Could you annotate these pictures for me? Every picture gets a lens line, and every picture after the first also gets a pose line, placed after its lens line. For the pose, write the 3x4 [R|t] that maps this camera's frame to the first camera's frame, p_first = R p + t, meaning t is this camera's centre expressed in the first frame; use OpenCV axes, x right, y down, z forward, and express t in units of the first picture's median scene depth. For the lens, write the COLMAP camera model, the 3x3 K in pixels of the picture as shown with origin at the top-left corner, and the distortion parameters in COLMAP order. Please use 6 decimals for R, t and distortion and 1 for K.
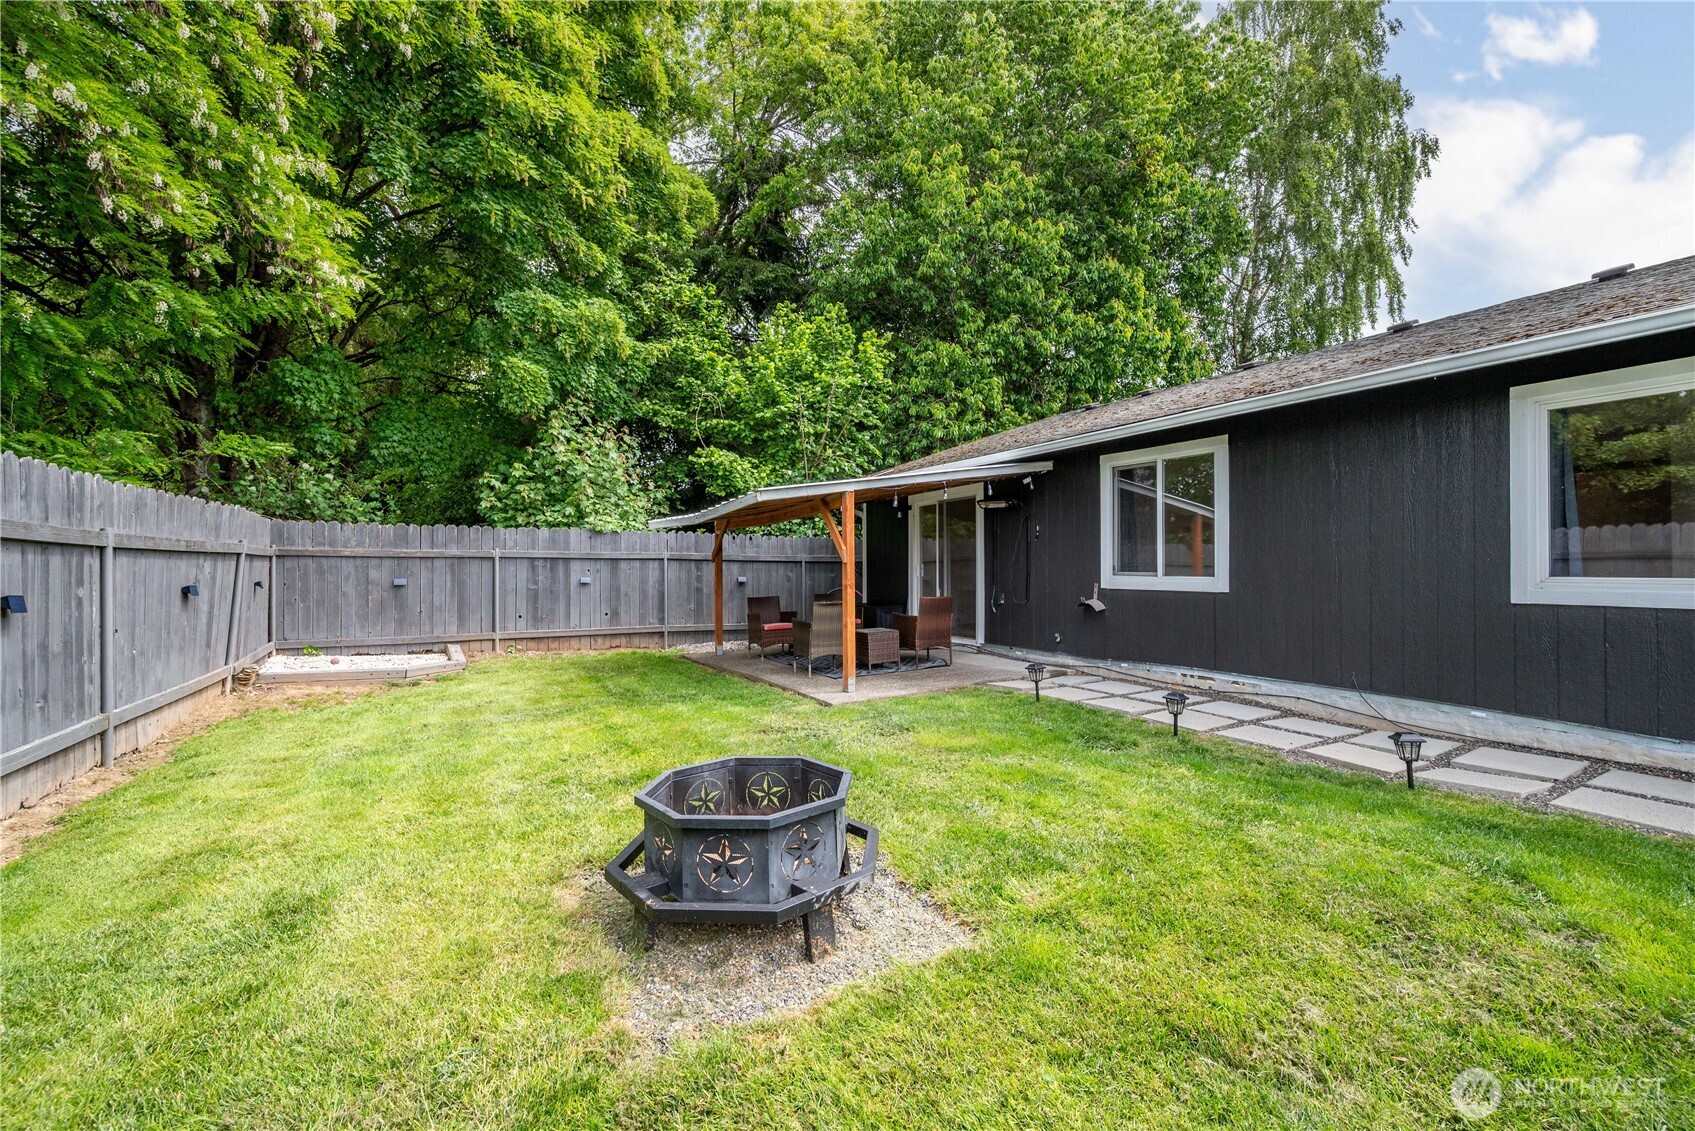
lens RADIAL K [[726.5, 0, 847.5], [0, 726.5, 565.5], [0, 0, 1]] dist [-0.000043, -0.000018]
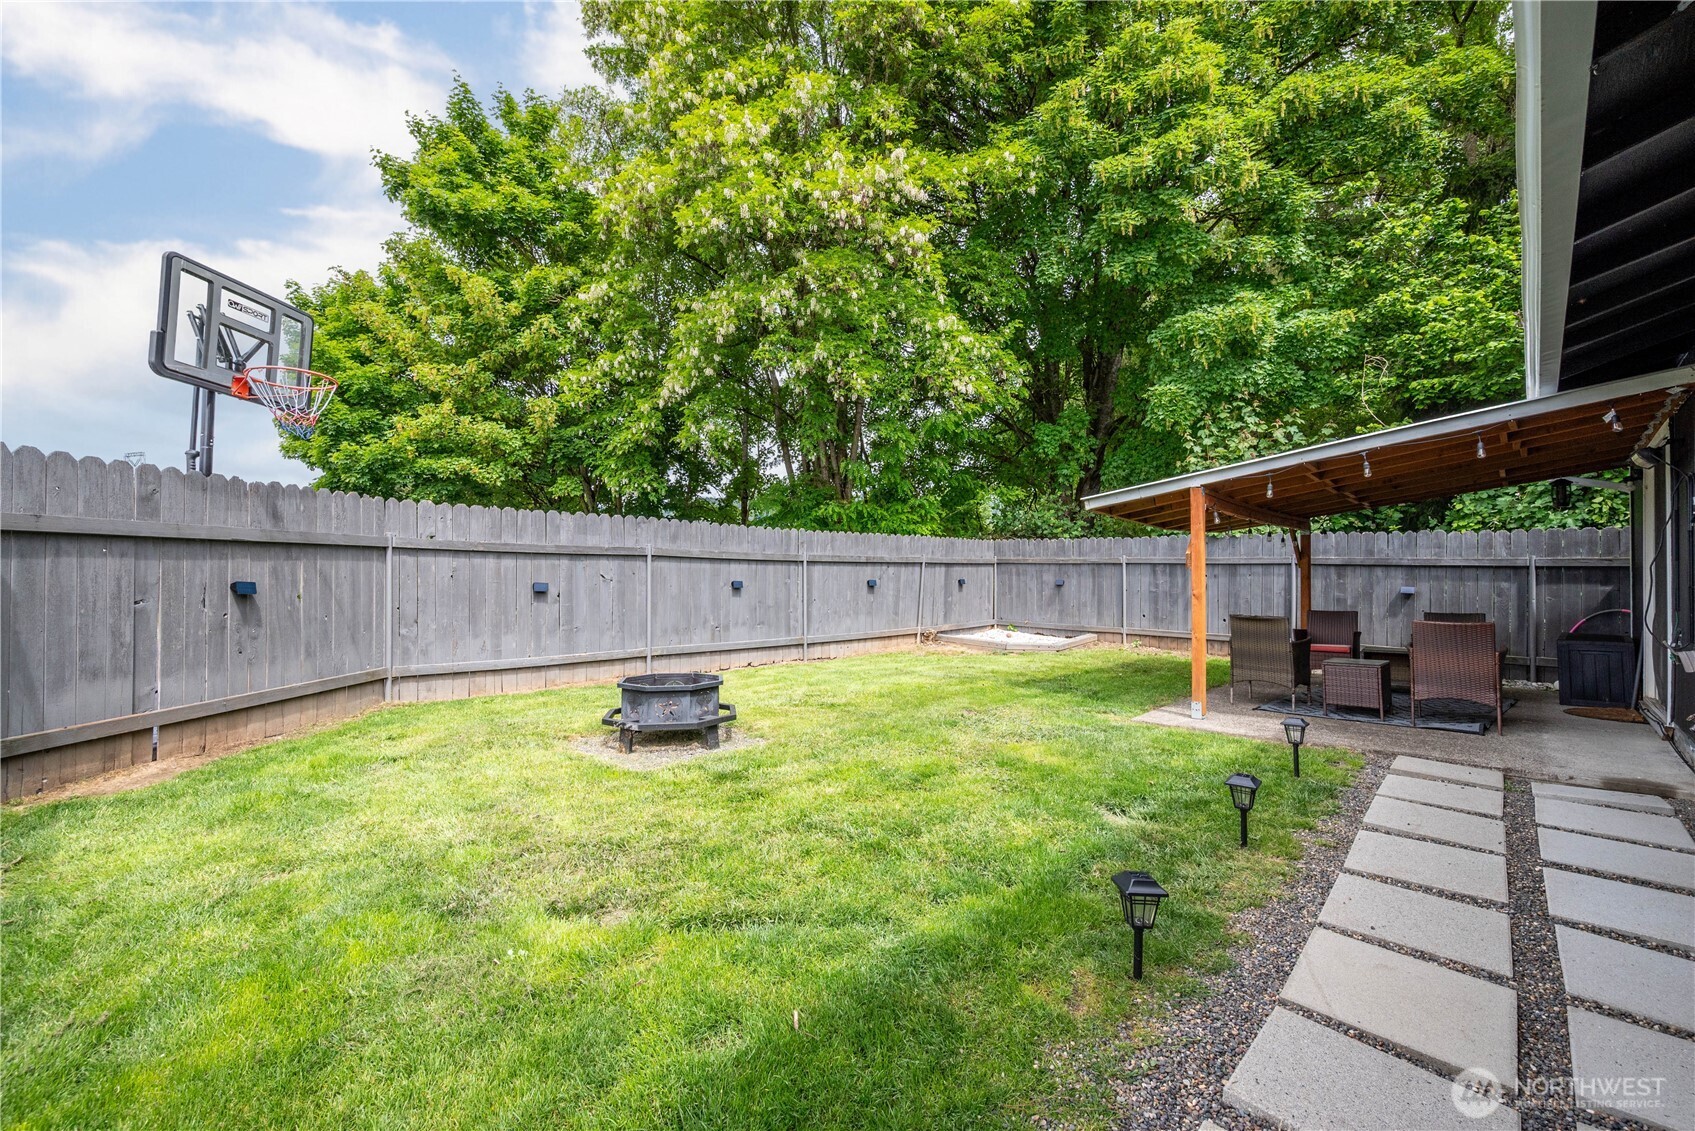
lens RADIAL K [[726.5, 0, 847.5], [0, 726.5, 565.5], [0, 0, 1]] dist [-0.000043, -0.000018]
pose [[0.252374, -0.001214, -0.967629, 0.613580], [-0.003203, 0.999993, -0.002089, -0.004059], [0.967625, 0.003627, 0.252368, 0.322780]]
